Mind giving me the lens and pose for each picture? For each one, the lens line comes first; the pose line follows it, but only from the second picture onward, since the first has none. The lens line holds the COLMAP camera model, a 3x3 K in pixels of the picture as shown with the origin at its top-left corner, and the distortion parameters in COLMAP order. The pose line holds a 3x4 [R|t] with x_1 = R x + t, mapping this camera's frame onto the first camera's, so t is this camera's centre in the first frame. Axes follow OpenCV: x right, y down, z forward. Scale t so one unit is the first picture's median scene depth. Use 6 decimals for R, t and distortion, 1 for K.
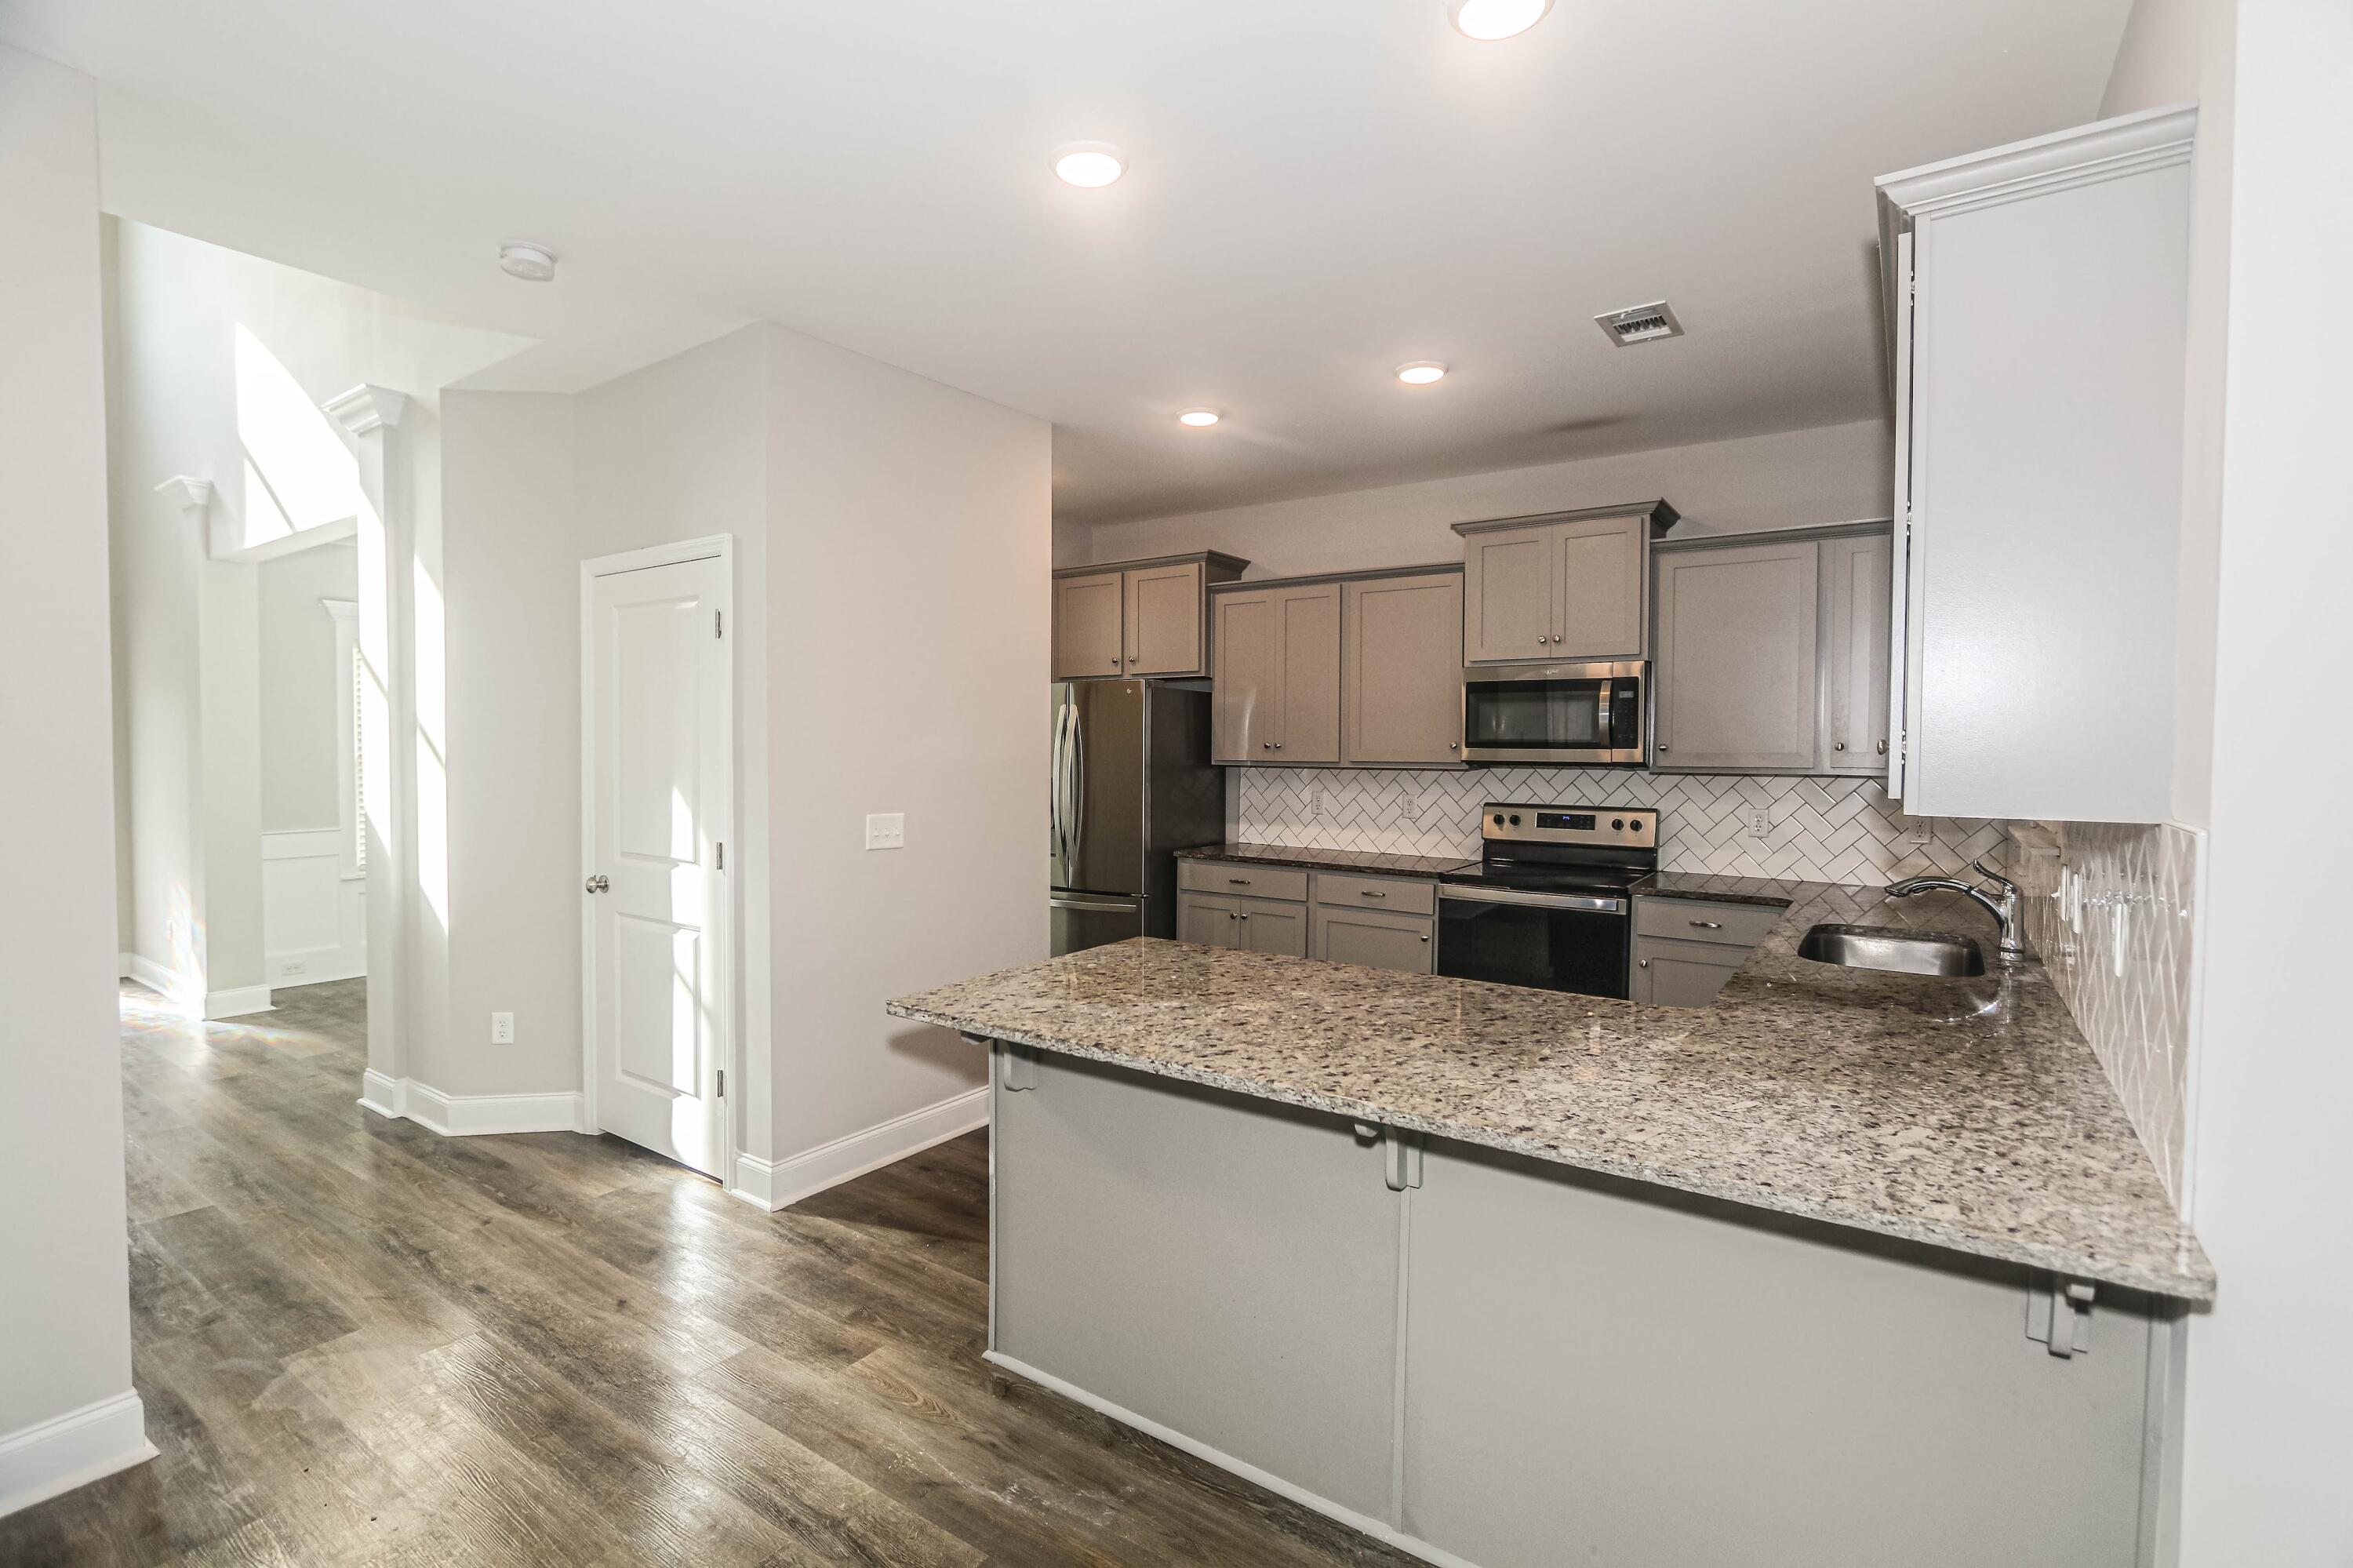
lens RADIAL K [[1088.5, 0, 1143.3], [0, 1088.5, 778.7], [0, 0, 1]] dist [-0.015551, 0.001062]
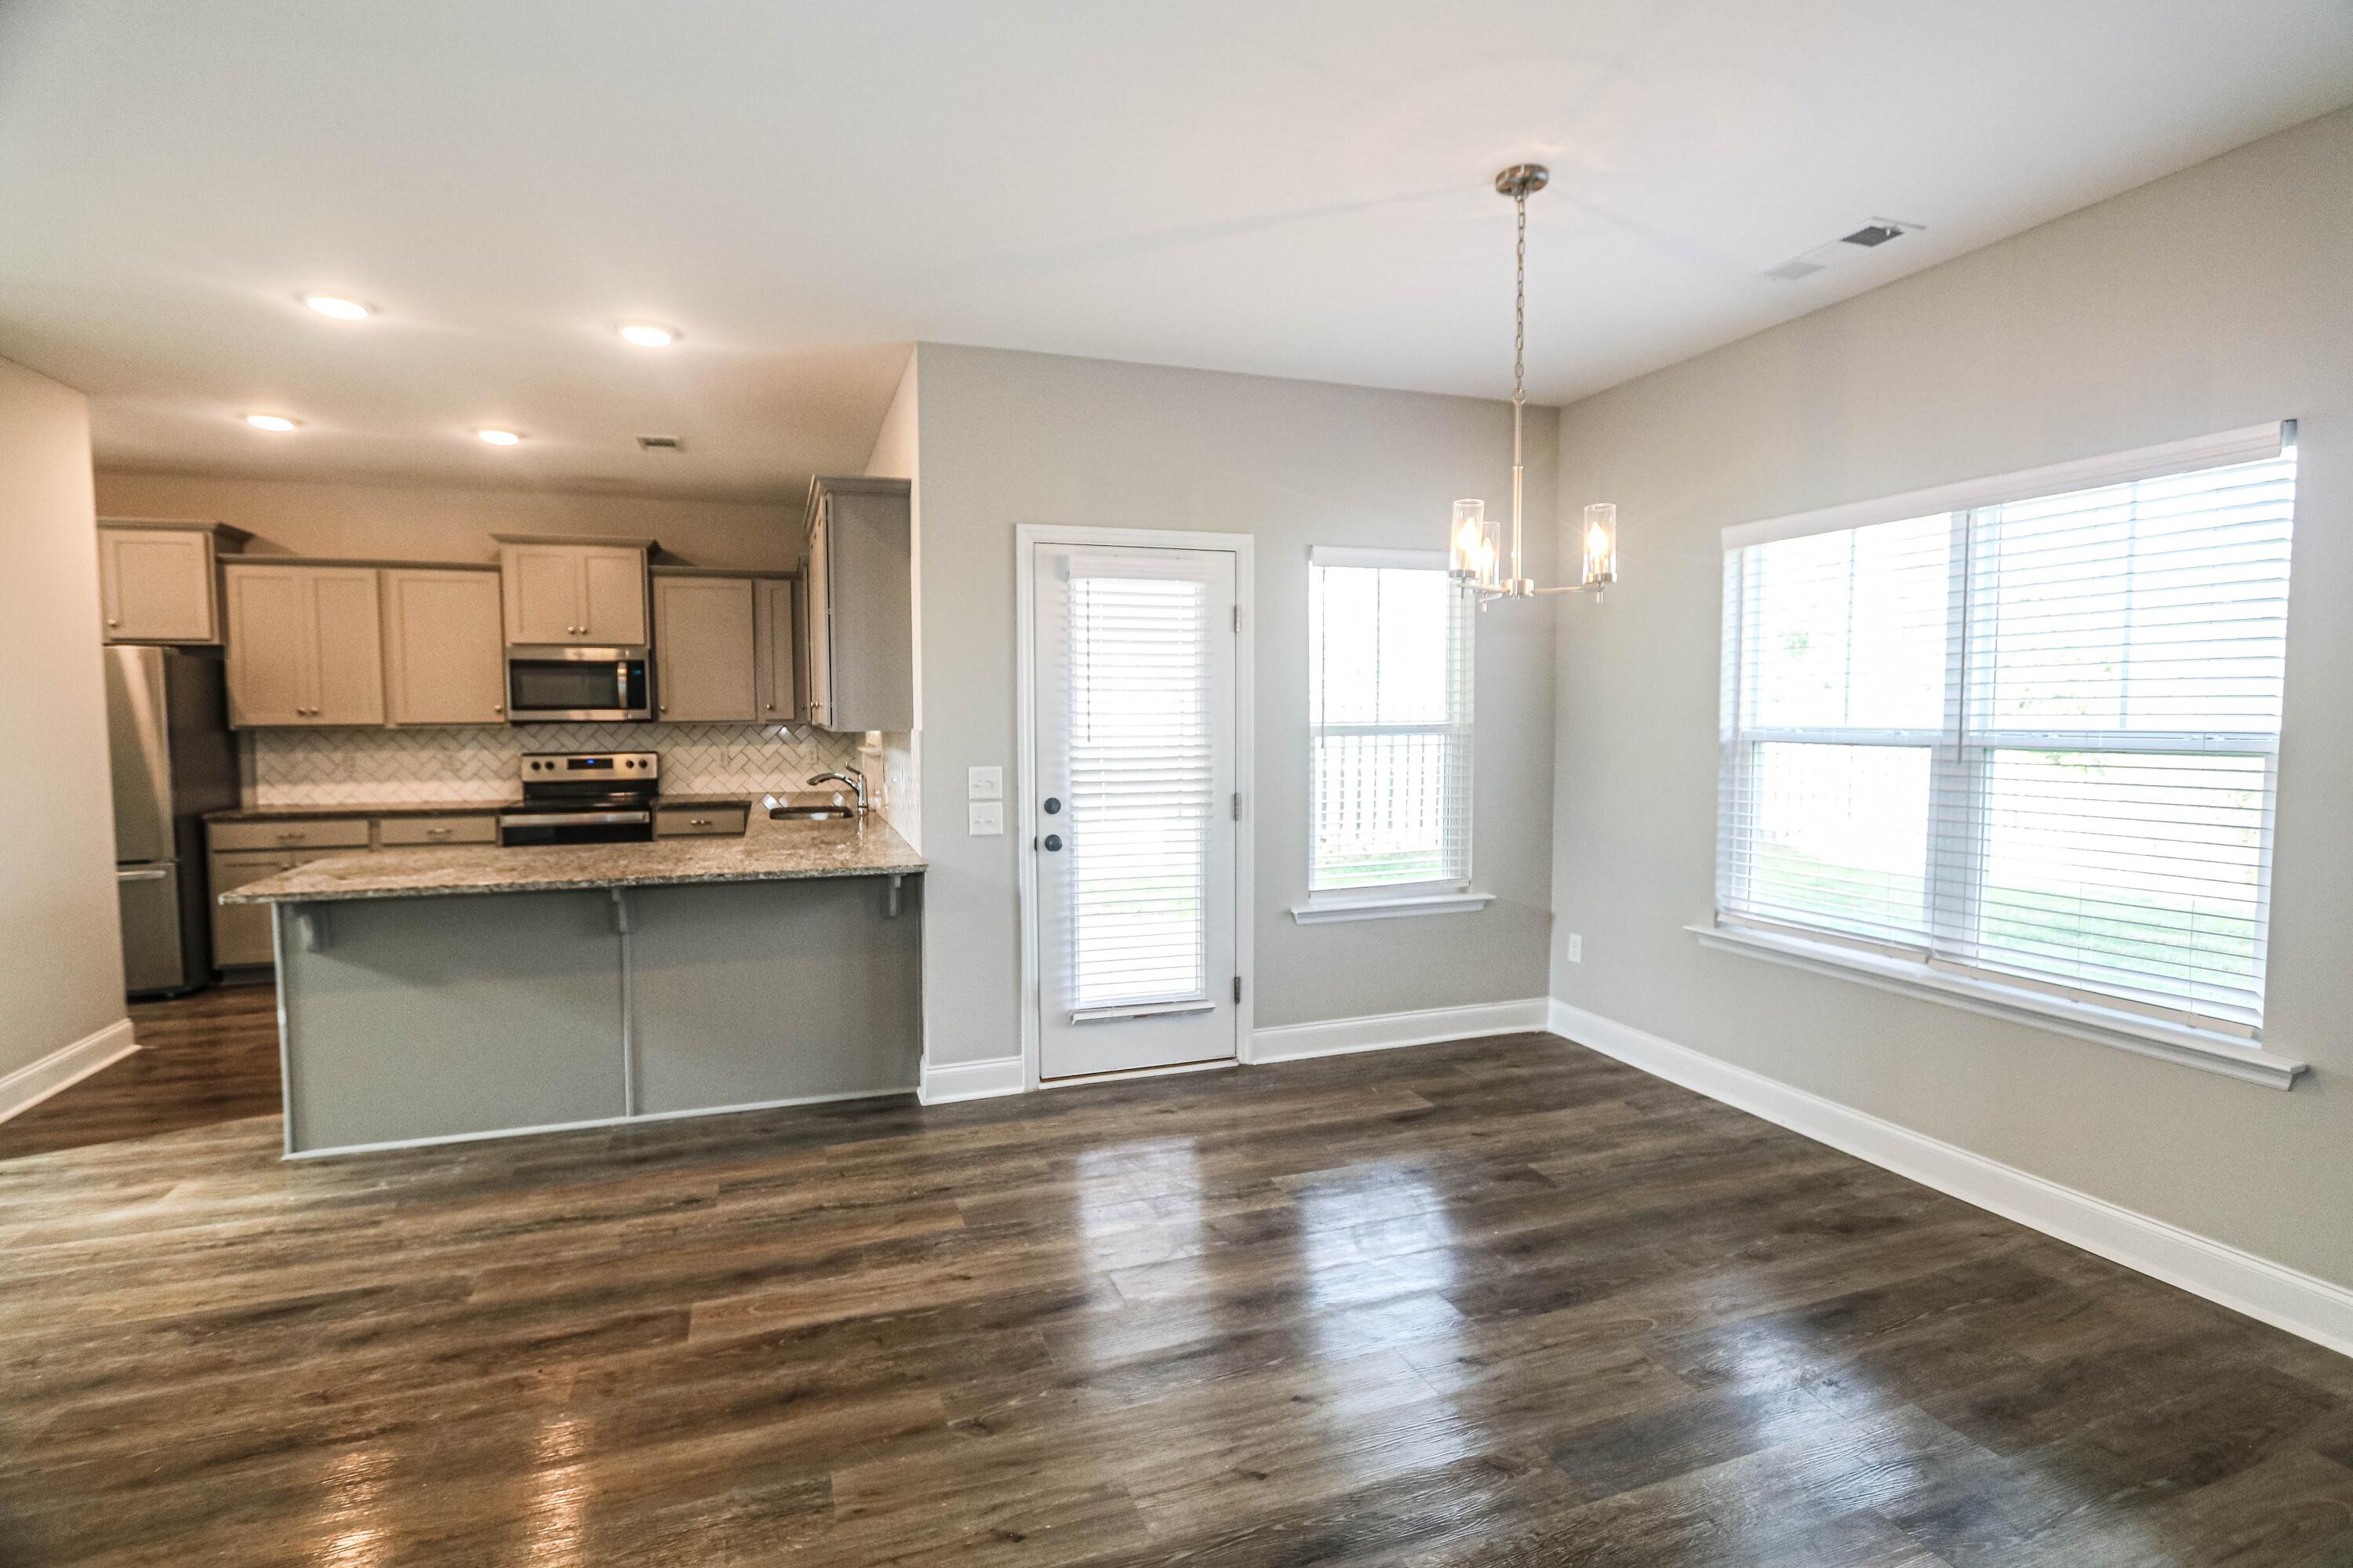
lens RADIAL K [[1088.5, 0, 1137.1], [0, 1088.5, 781.4], [0, 0, 1]] dist [-0.015551, 0.001062]
pose [[0.585164, -0.062277, 0.808520, -0.319589], [0.034791, 0.998057, 0.051696, 0.014954], [-0.810169, -0.002121, 0.586193, -0.361193]]
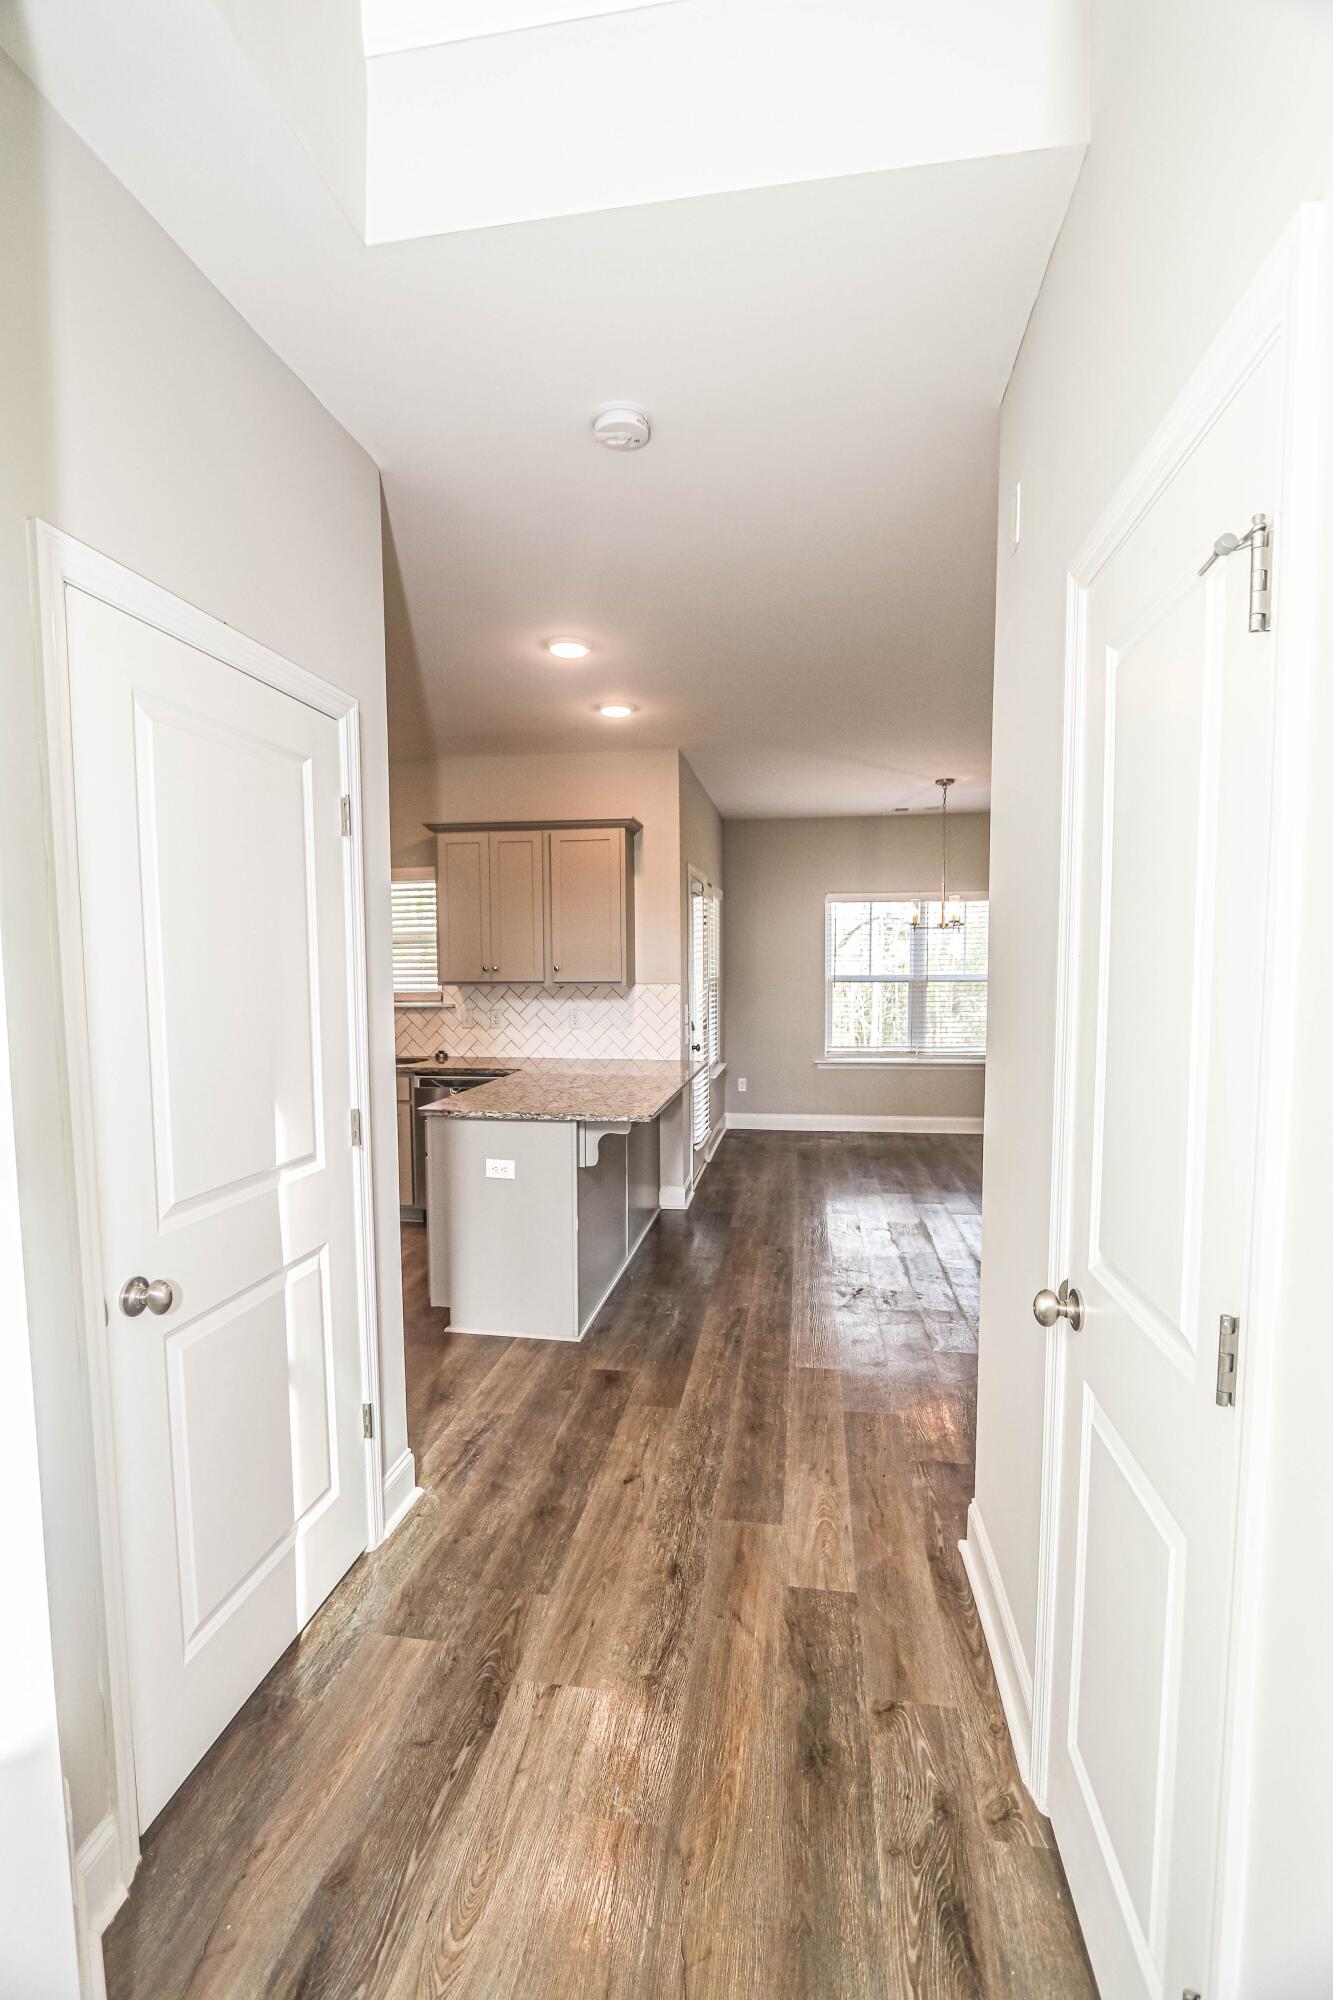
lens RADIAL K [[925.2, 0, 654.2], [0, 925.2, 1035.7], [0, 0, 1]] dist [-0.015551, 0.001062]
pose [[-0.440357, -0.072661, 0.894877, -0.785255], [0.032708, 0.994760, 0.096866, -0.036003], [-0.897227, 0.071925, -0.435673, 0.814289]]
